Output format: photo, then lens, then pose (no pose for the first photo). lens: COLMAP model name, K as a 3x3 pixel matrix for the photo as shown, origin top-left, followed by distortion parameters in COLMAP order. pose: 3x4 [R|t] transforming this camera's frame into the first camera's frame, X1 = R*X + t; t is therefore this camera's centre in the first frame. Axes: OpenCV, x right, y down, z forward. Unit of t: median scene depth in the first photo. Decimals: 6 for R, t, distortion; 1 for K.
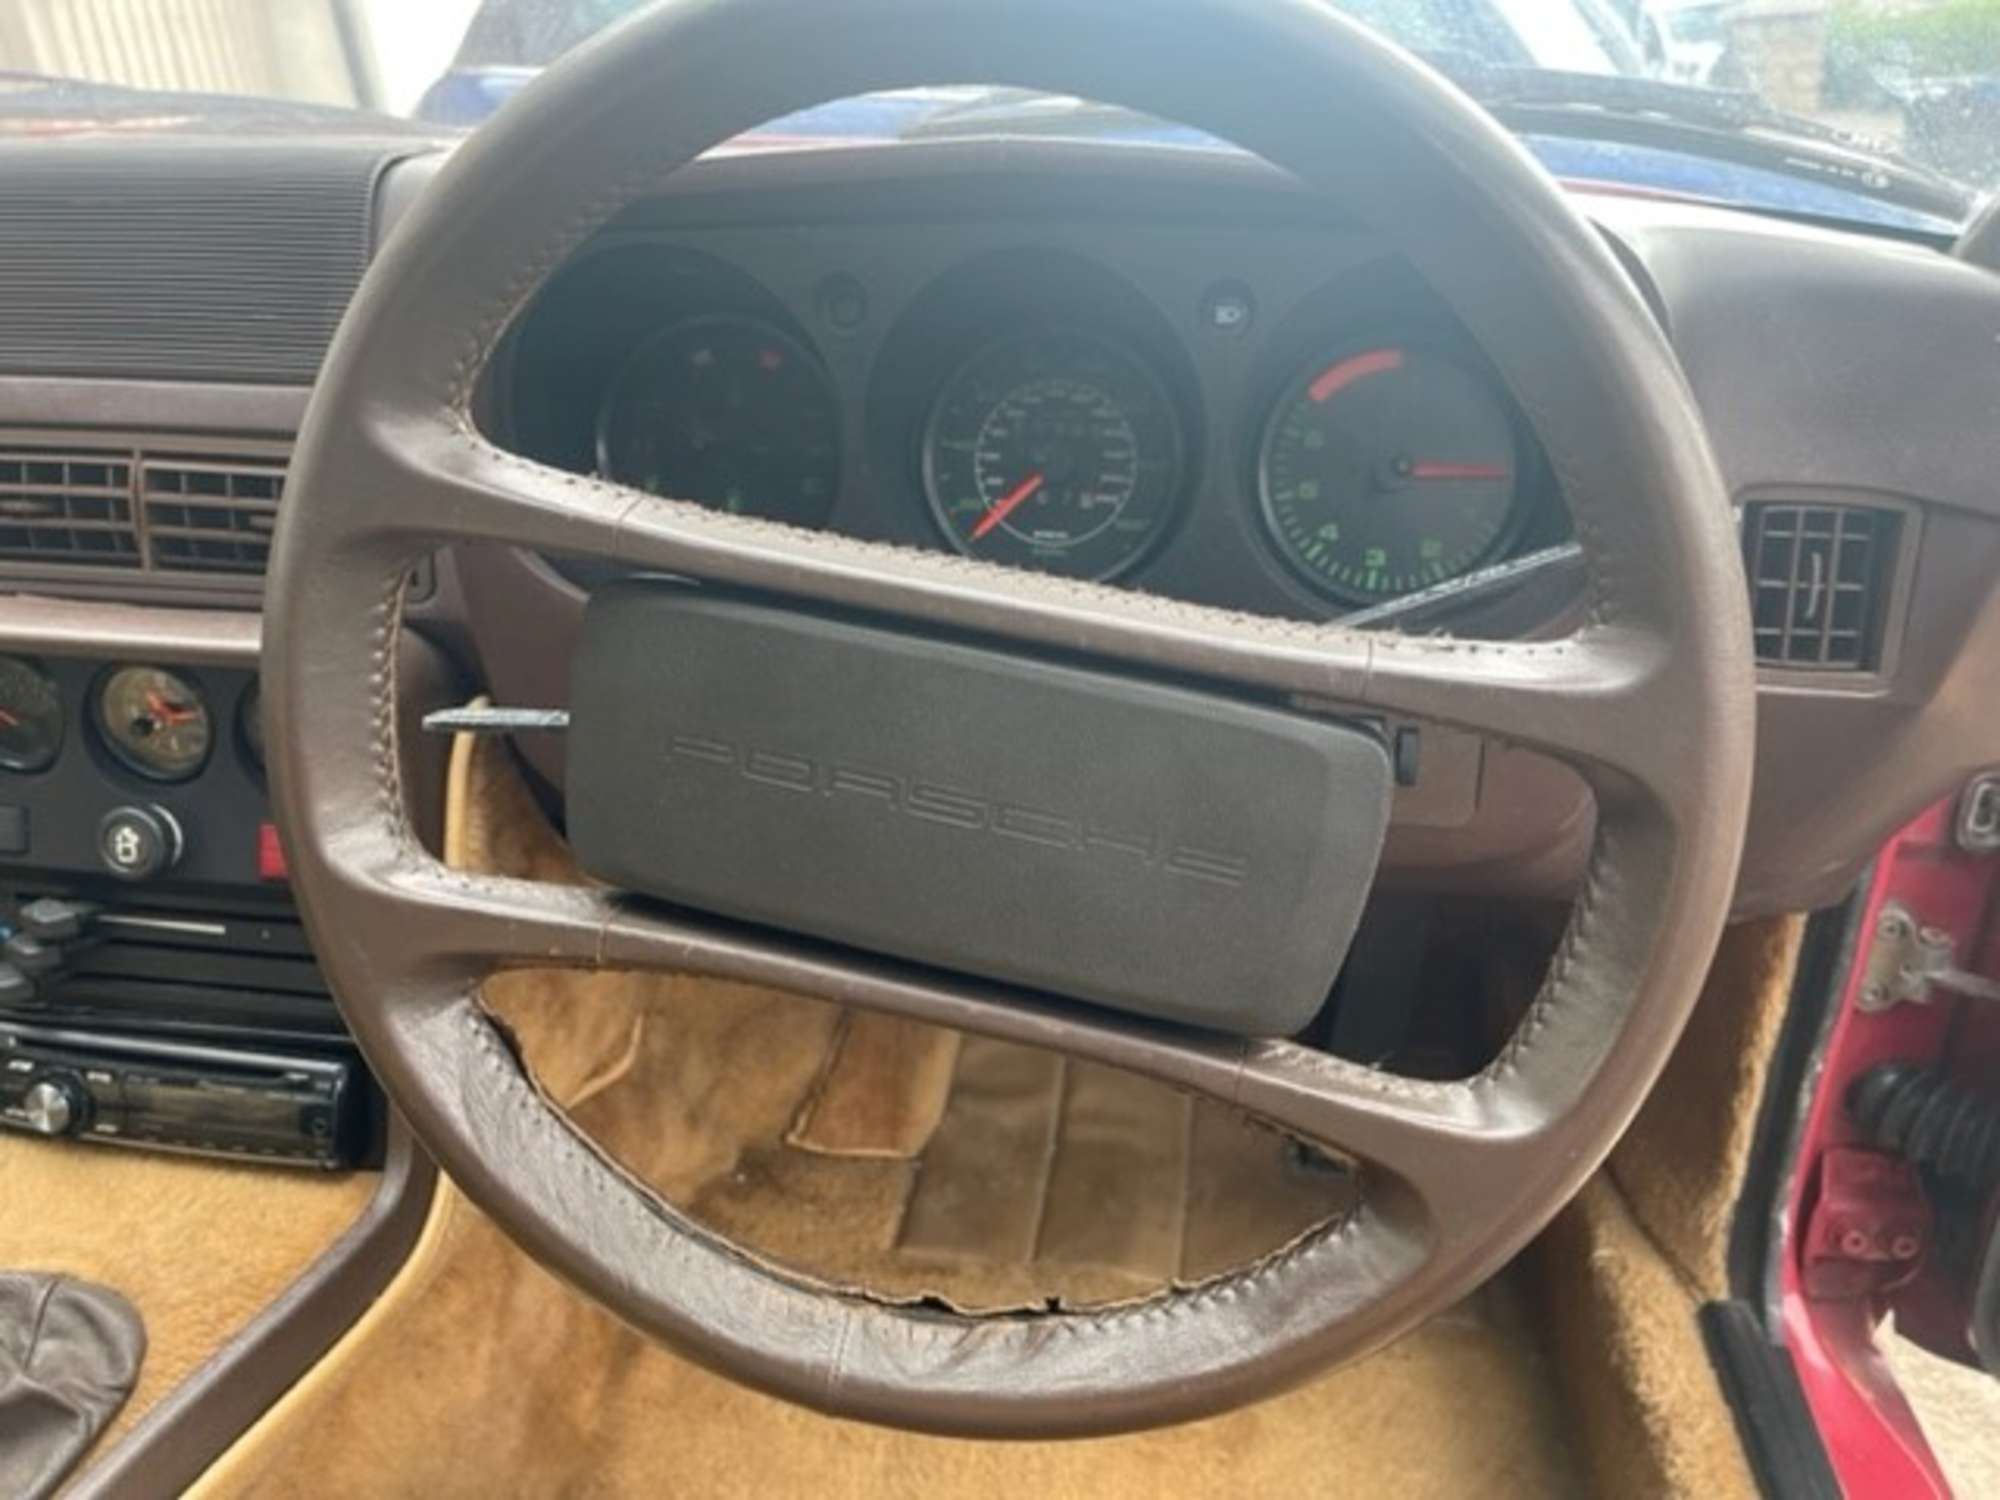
lens RADIAL K [[1517.7, 0, 990.2], [0, 1517.7, 753.0], [0, 0, 1]] dist [0.061479, -0.067230]
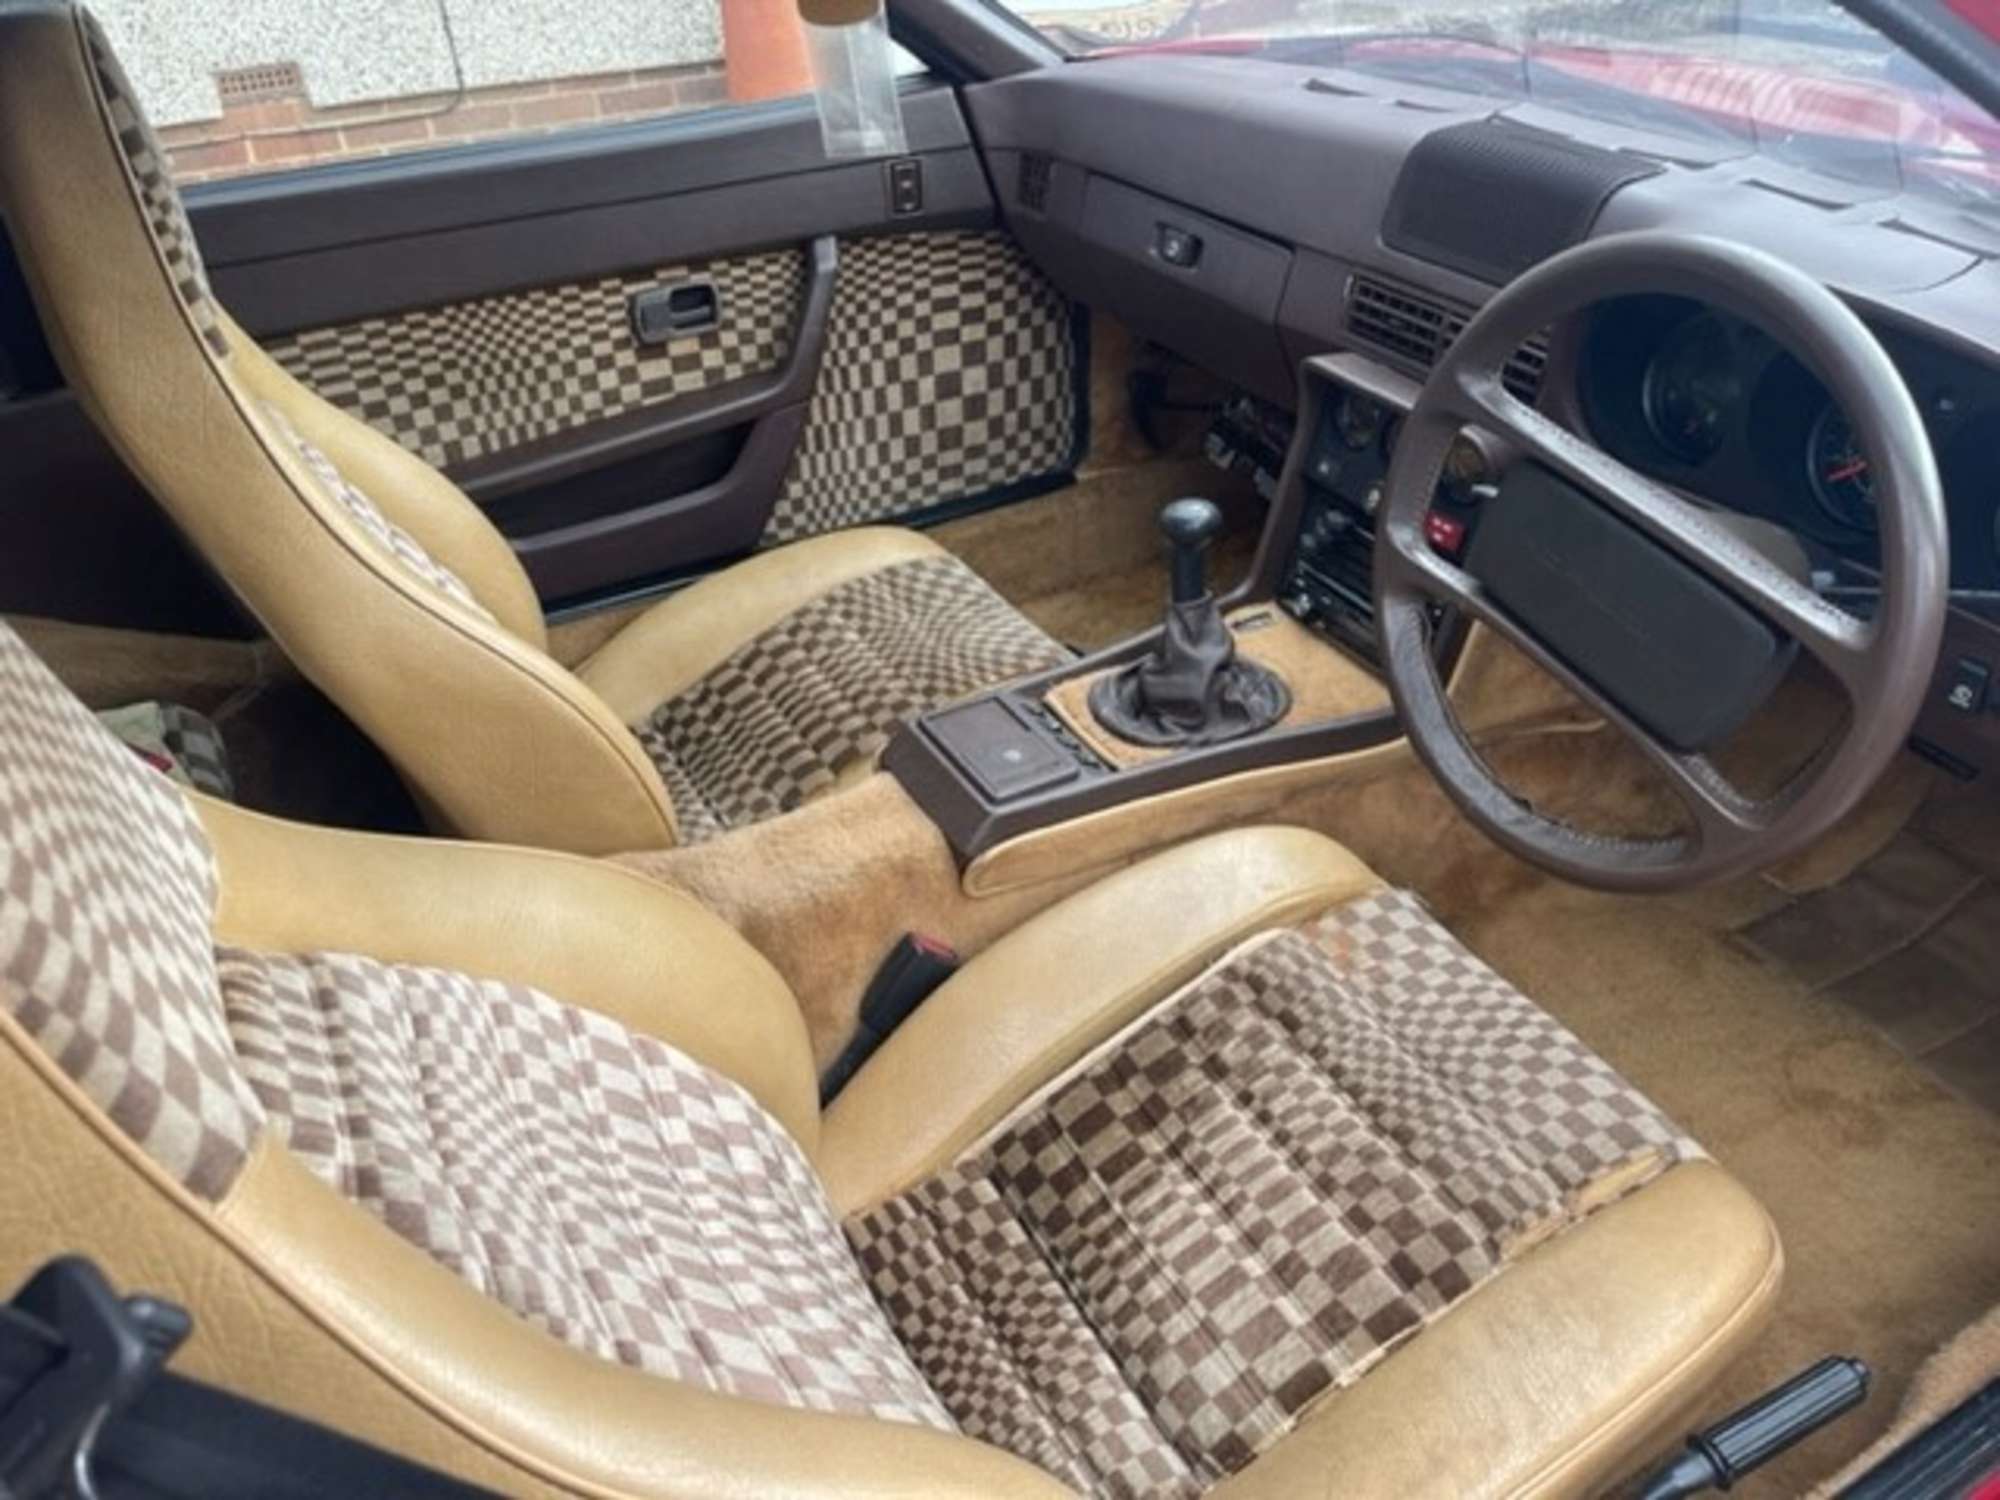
lens RADIAL K [[1517.7, 0, 990.2], [0, 1517.7, 753.0], [0, 0, 1]] dist [0.061479, -0.067230]
pose [[0.600786, 0.428748, -0.674709, 0.639468], [-0.283533, 0.903422, 0.321617, -0.140238], [0.747439, -0.001920, 0.664327, -0.725784]]
